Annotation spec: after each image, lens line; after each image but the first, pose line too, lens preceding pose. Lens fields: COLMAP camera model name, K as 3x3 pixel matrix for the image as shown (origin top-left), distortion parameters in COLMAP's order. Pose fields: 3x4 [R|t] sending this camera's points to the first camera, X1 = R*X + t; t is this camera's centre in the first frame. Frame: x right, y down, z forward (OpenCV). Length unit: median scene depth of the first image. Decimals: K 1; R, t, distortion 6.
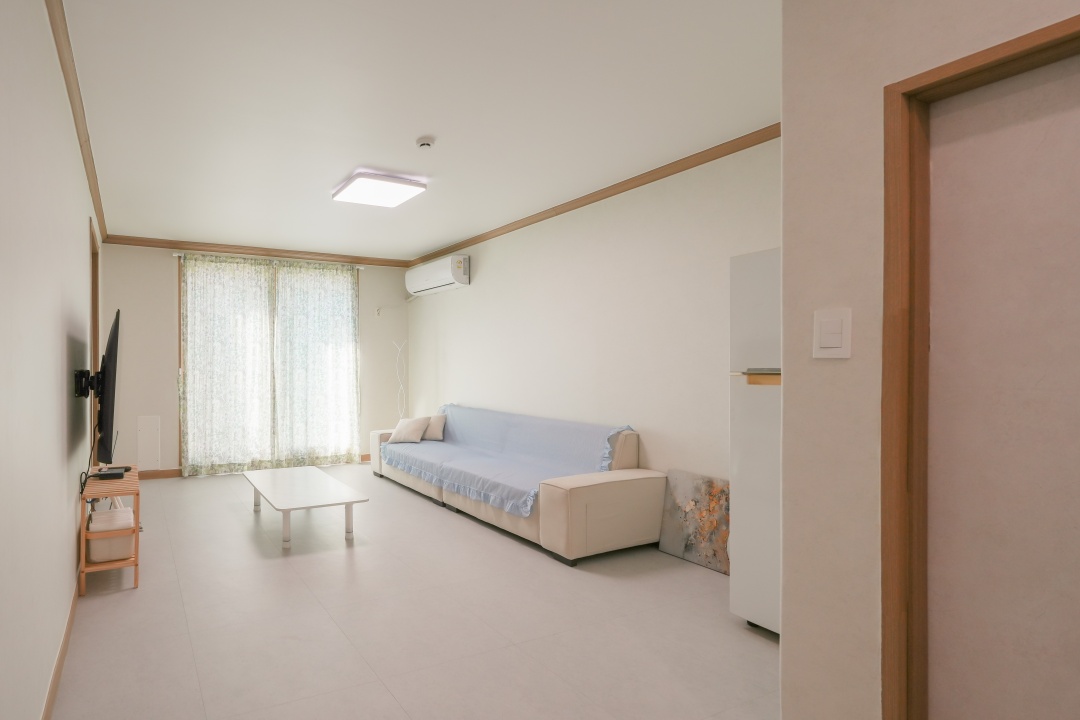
lens RADIAL K [[491.3, 0, 541.7], [0, 491.3, 363.0], [0, 0, 1]] dist [-0.000173, 0.001647]
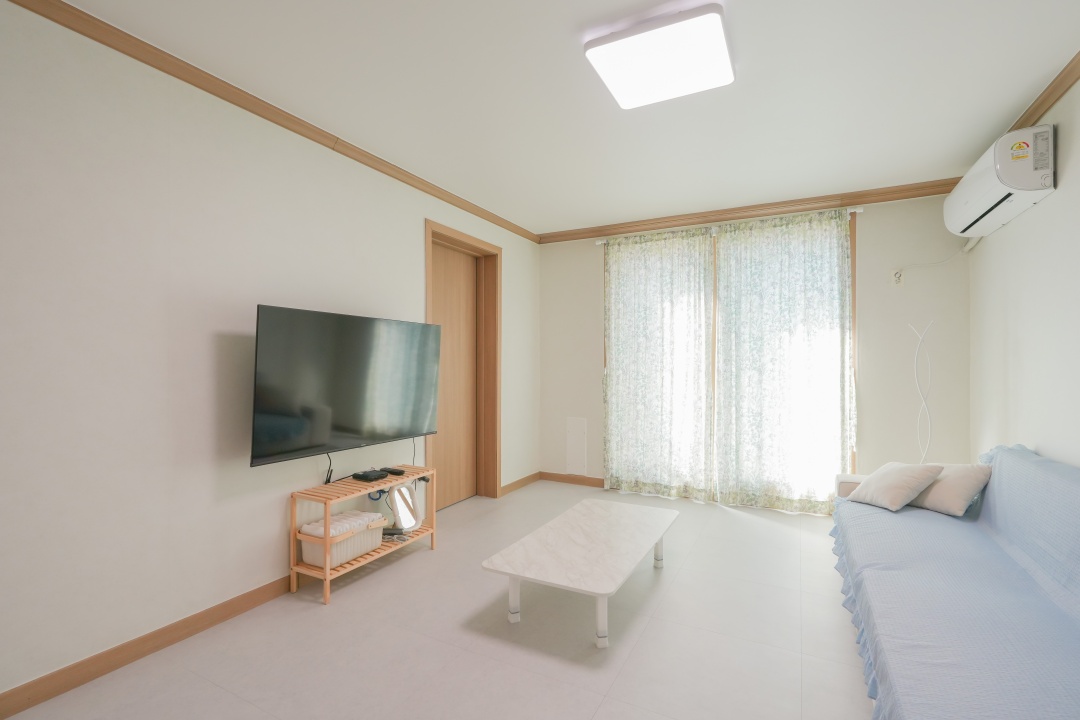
lens RADIAL K [[572.0, 0, 541.1], [0, 572.0, 358.9], [0, 0, 1]] dist [0.014411, 0.001117]
pose [[0.441809, -0.005749, -0.897091, 0.131784], [-0.000077, 0.999979, -0.006447, 0.001542], [0.897109, 0.002918, 0.441800, 0.364425]]
